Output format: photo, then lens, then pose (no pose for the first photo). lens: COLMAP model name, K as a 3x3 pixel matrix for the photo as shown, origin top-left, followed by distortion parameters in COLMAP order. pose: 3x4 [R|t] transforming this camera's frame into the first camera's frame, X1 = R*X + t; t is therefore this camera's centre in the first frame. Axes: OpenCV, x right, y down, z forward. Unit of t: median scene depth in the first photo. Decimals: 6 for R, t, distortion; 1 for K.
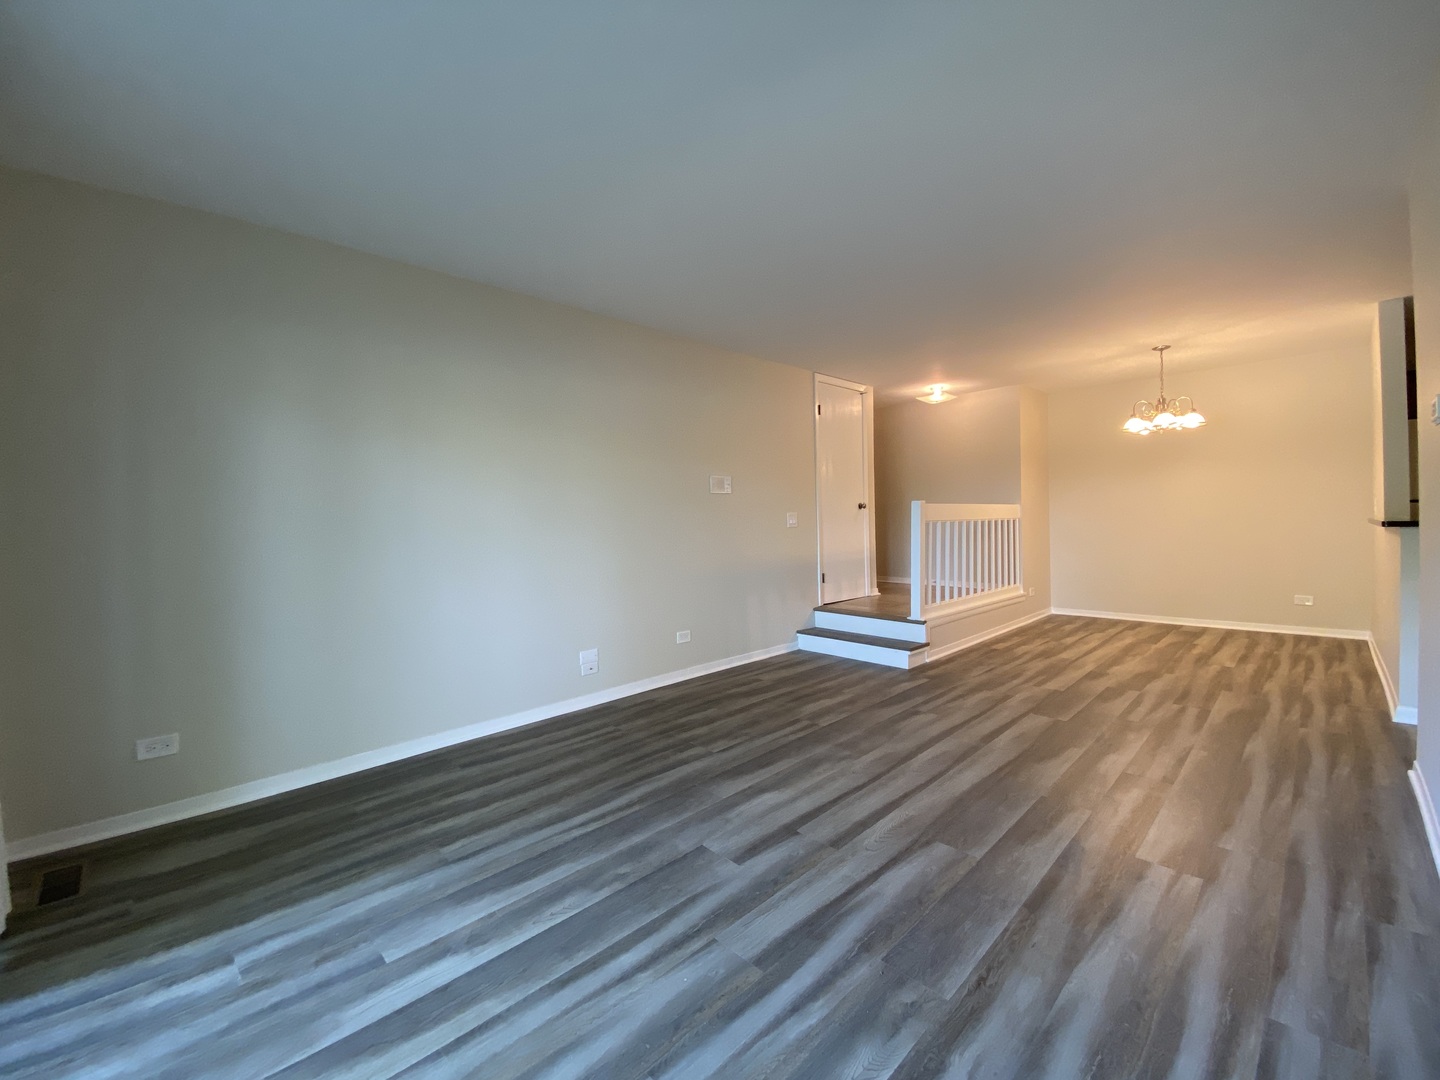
lens RADIAL K [[584.1, 0, 723.5], [0, 584.1, 531.0], [0, 0, 1]] dist [0.010256, -0.015333]
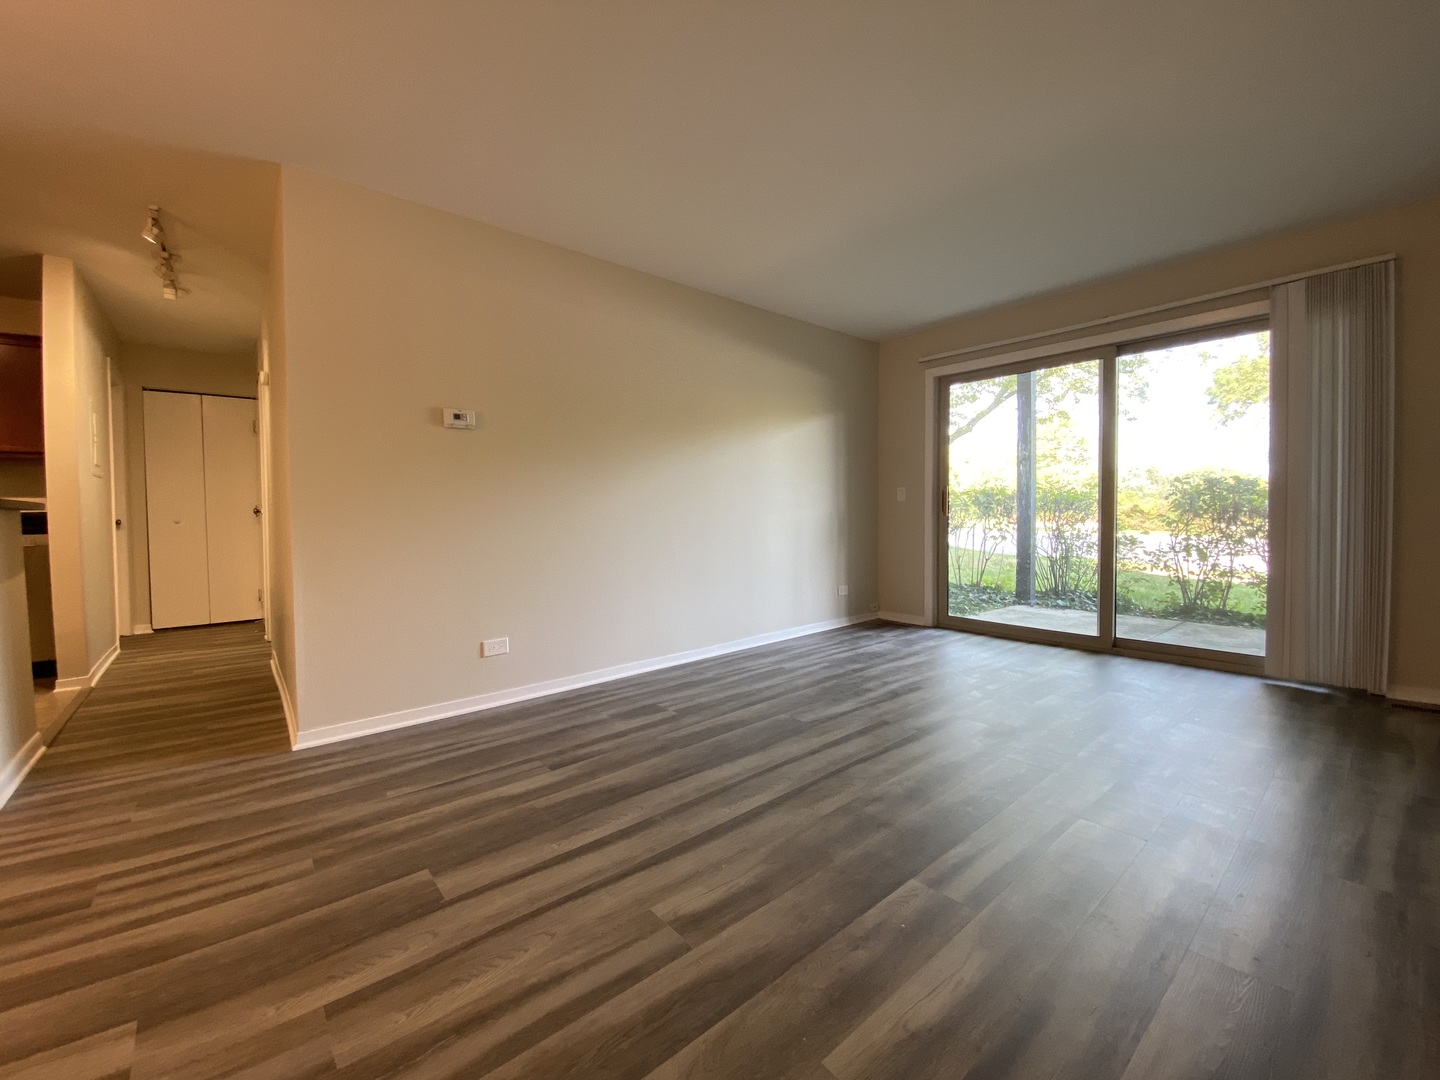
lens RADIAL K [[584.1, 0, 723.5], [0, 584.1, 531.0], [0, 0, 1]] dist [0.010256, -0.015333]
pose [[-0.997104, 0.034698, 0.067672, 0.337709], [0.038315, 0.997864, 0.052913, 0.019124], [-0.065692, 0.055353, -0.996303, 1.738372]]
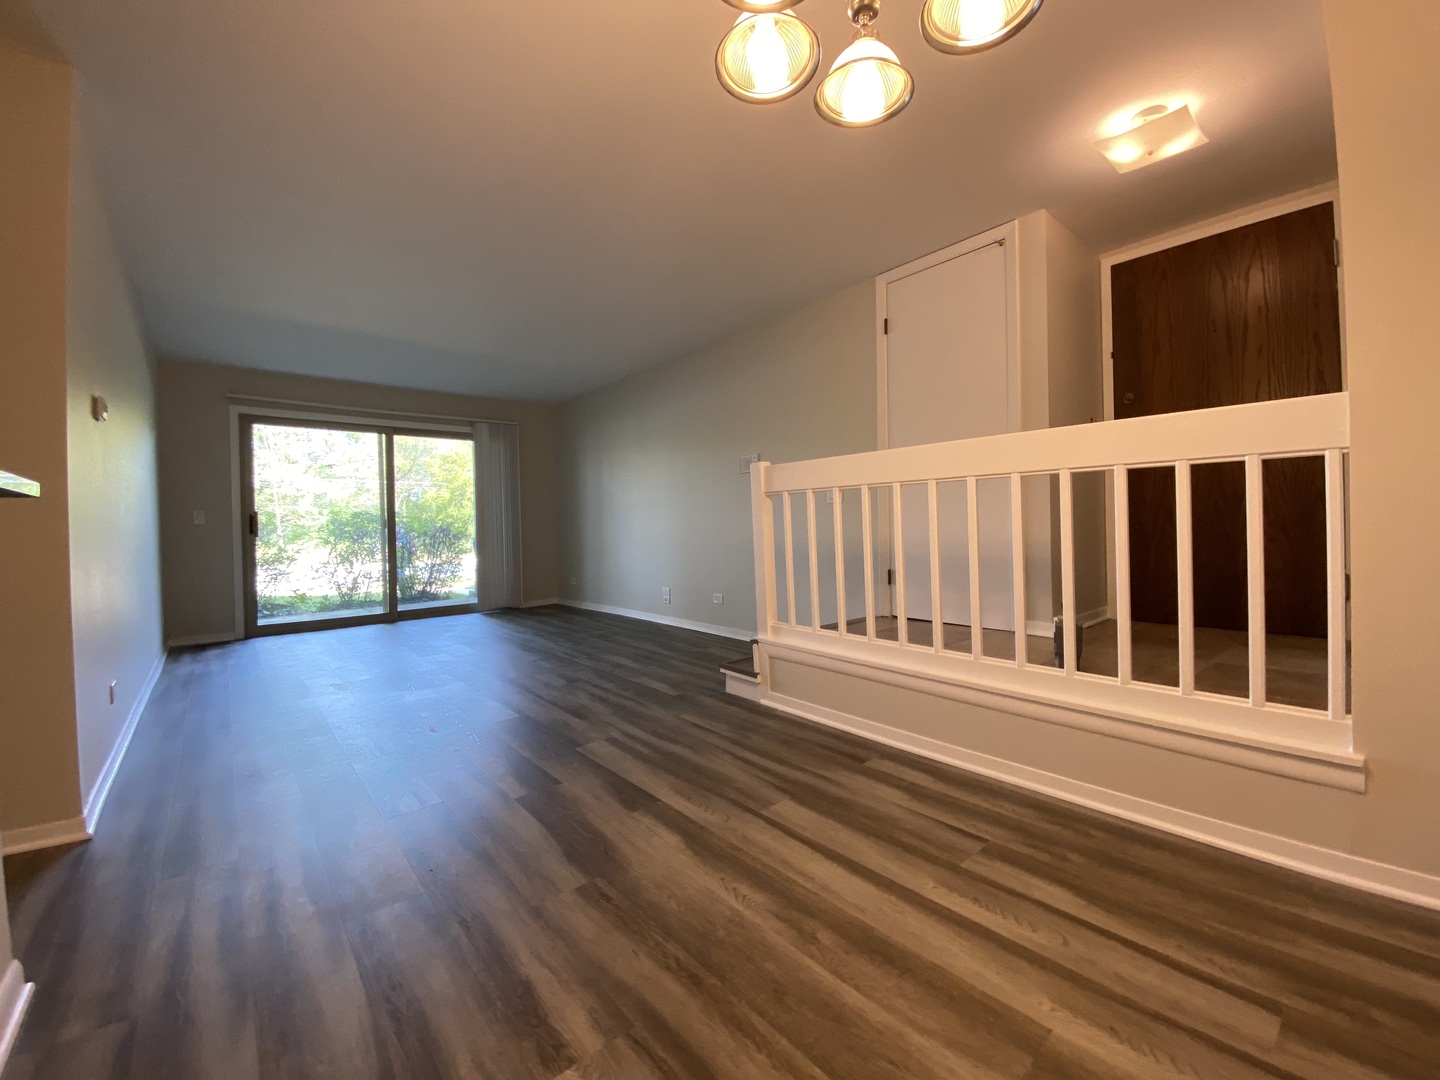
lens RADIAL K [[584.1, 0, 723.5], [0, 584.1, 531.0], [0, 0, 1]] dist [0.010256, -0.015333]
pose [[-0.064648, 0.036636, -0.997235, 1.682410], [0.005516, 0.999324, 0.036355, 0.005976], [0.997893, -0.003151, -0.064806, 1.671621]]
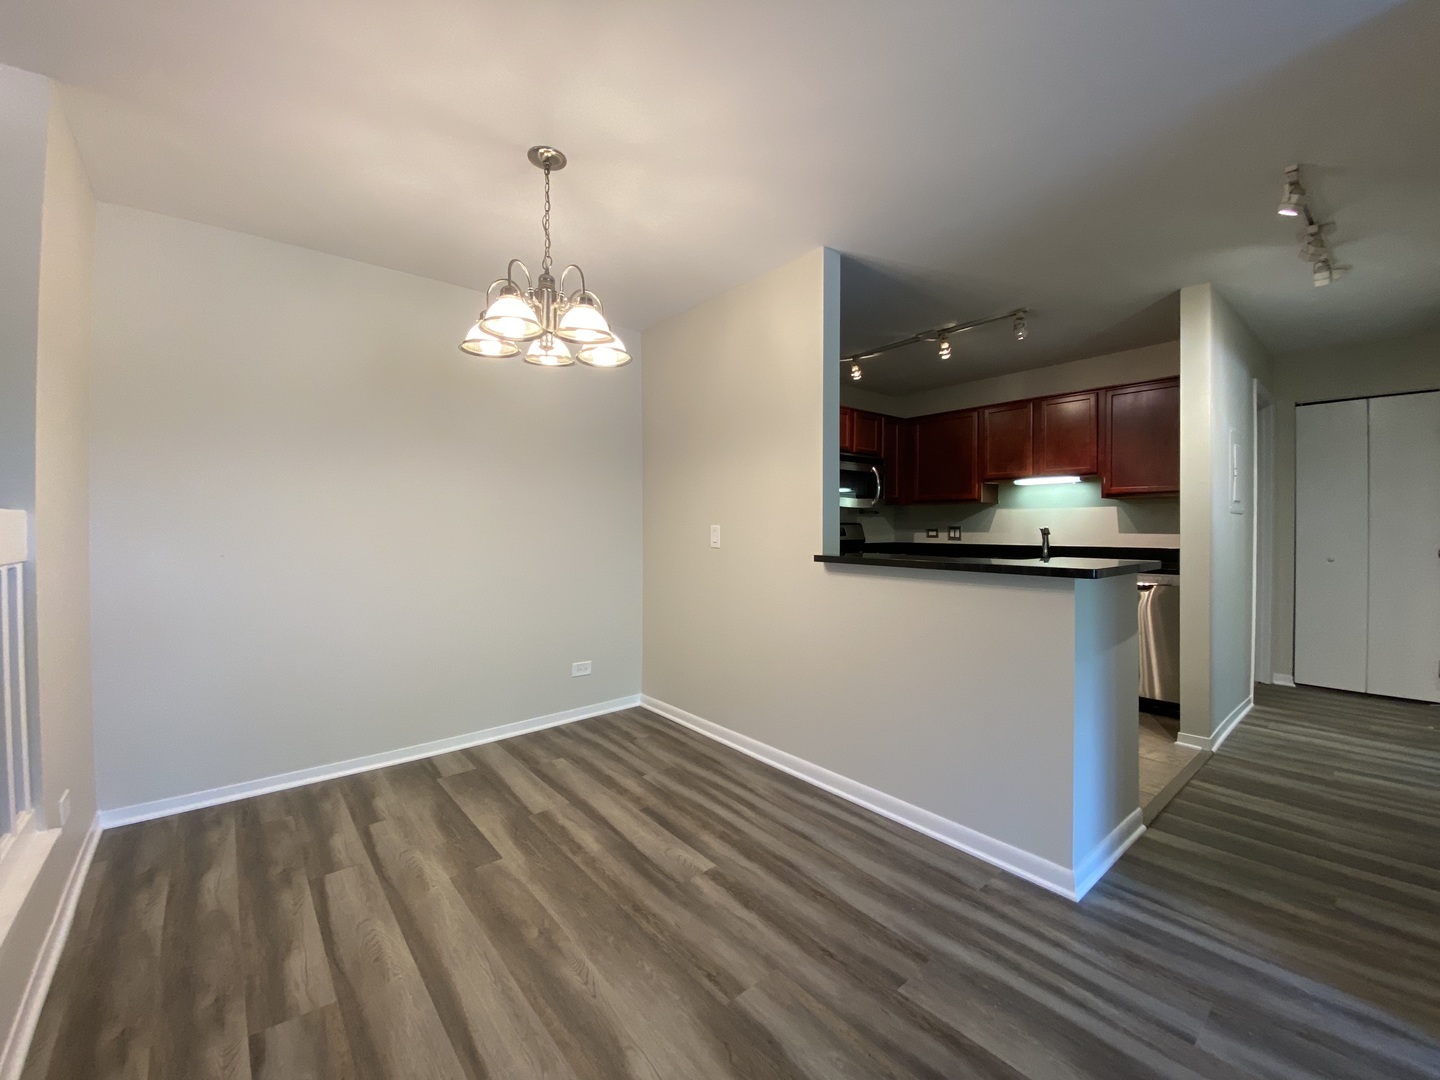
lens RADIAL K [[584.1, 0, 723.5], [0, 584.1, 531.0], [0, 0, 1]] dist [0.010256, -0.015333]
pose [[0.069327, 0.022729, 0.997335, 0.588250], [0.020254, 0.999502, -0.024186, -0.051565], [-0.997388, 0.021877, 0.068832, 1.466595]]
